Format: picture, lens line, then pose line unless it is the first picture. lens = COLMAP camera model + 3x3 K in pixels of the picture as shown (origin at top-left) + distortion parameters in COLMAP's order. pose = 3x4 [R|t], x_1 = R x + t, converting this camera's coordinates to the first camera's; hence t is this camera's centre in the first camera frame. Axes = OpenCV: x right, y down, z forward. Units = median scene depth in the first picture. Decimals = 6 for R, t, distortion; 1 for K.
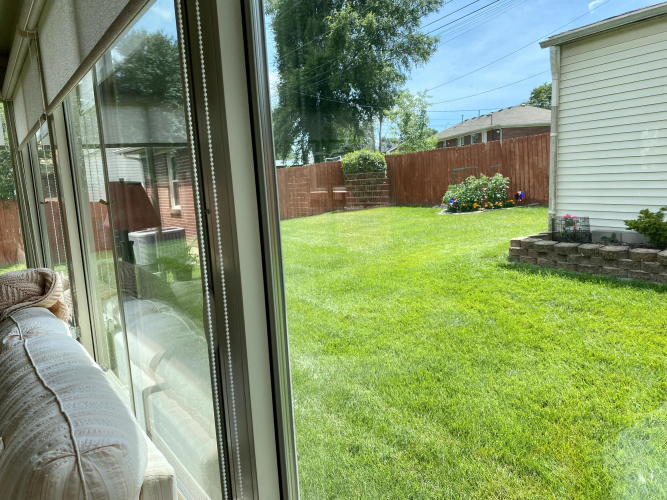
lens RADIAL K [[508.2, 0, 317.9], [0, 508.2, 254.8], [0, 0, 1]] dist [0.031991, -0.031883]
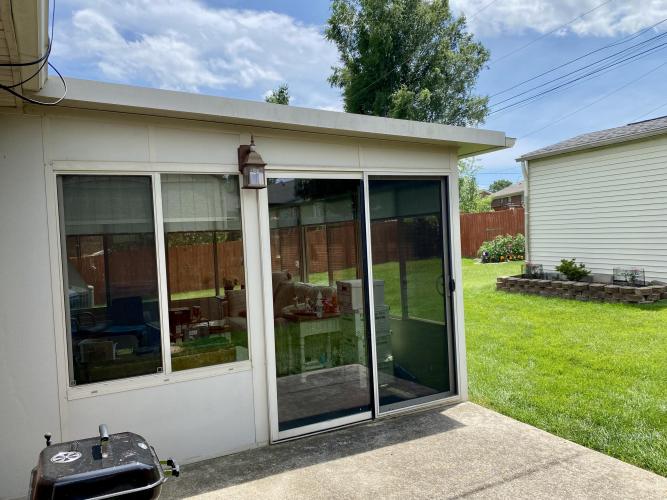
lens RADIAL K [[545.7, 0, 332.6], [0, 545.7, 243.9], [0, 0, 1]] dist [0.029424, -0.024236]
pose [[0.995545, 0.012333, -0.093478, 0.007692], [-0.023641, 0.992390, -0.120846, 0.043673], [0.091276, 0.122517, 0.988260, -0.394918]]
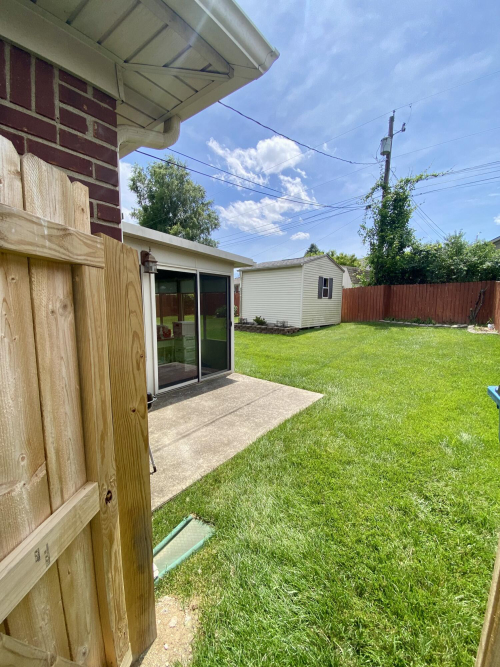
lens RADIAL K [[273.3, 0, 250.6], [0, 273.3, 333.3], [0, 0, 1]] dist [0.001750, -0.006375]
pose [[0.943503, 0.024011, 0.330492, -0.050311], [-0.011761, 0.999169, -0.039016, 0.054811], [-0.331154, 0.032925, 0.943002, -0.425446]]
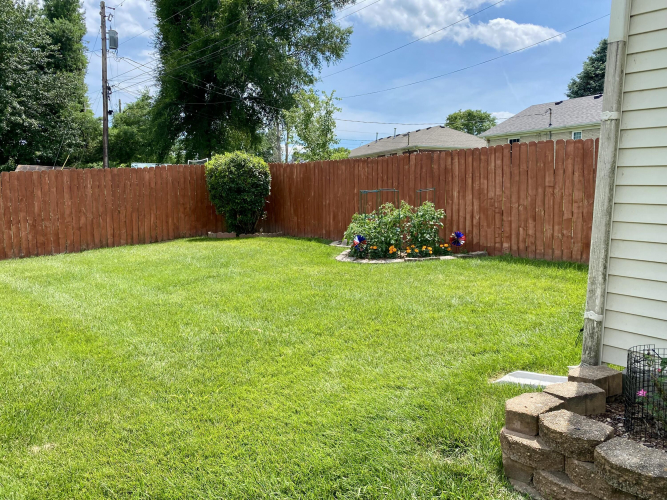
lens RADIAL K [[545.7, 0, 335.9], [0, 545.7, 254.5], [0, 0, 1]] dist [0.029424, -0.024236]
pose [[0.976712, 0.052180, 0.208115, 0.094546], [-0.043873, 0.998053, -0.044336, -0.054369], [-0.210023, 0.034173, 0.977099, 0.334244]]
